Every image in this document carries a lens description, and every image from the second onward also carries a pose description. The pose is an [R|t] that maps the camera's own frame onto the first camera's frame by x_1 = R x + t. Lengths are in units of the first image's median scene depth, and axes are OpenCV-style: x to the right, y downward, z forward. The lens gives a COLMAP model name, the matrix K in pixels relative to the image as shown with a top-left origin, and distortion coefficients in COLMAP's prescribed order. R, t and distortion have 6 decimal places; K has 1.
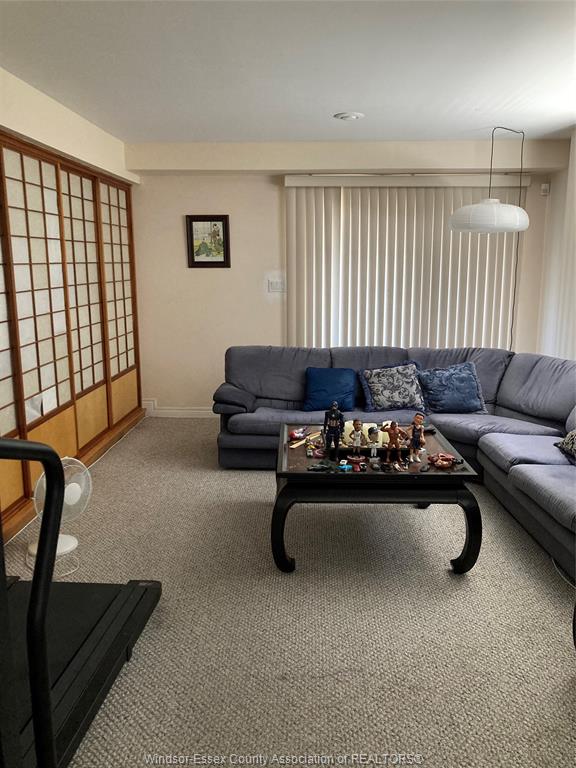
lens RADIAL K [[637.6, 0, 284.0], [0, 637.6, 383.9], [0, 0, 1]] dist [0.017444, 0.013060]
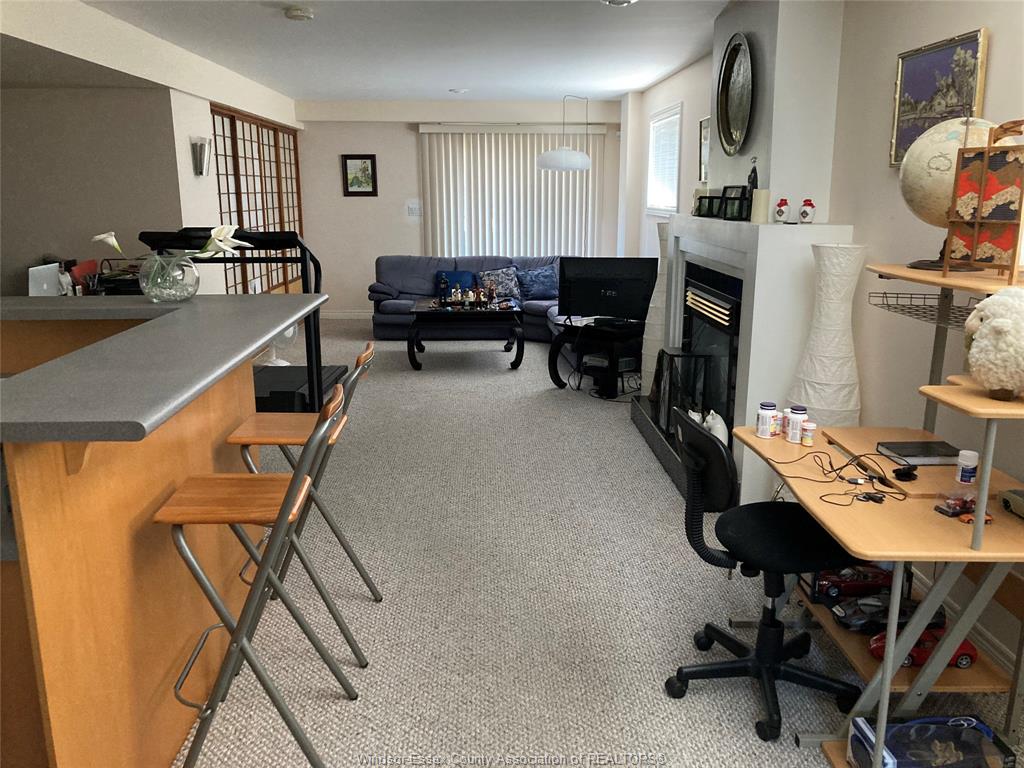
lens RADIAL K [[850.1, 0, 518.9], [0, 850.1, 386.1], [0, 0, 1]] dist [0.017444, 0.013060]
pose [[0.996124, -0.017995, 0.086100, 0.047274], [0.014694, 0.999138, 0.038815, 0.147165], [-0.086725, -0.037399, 0.995530, -0.800573]]
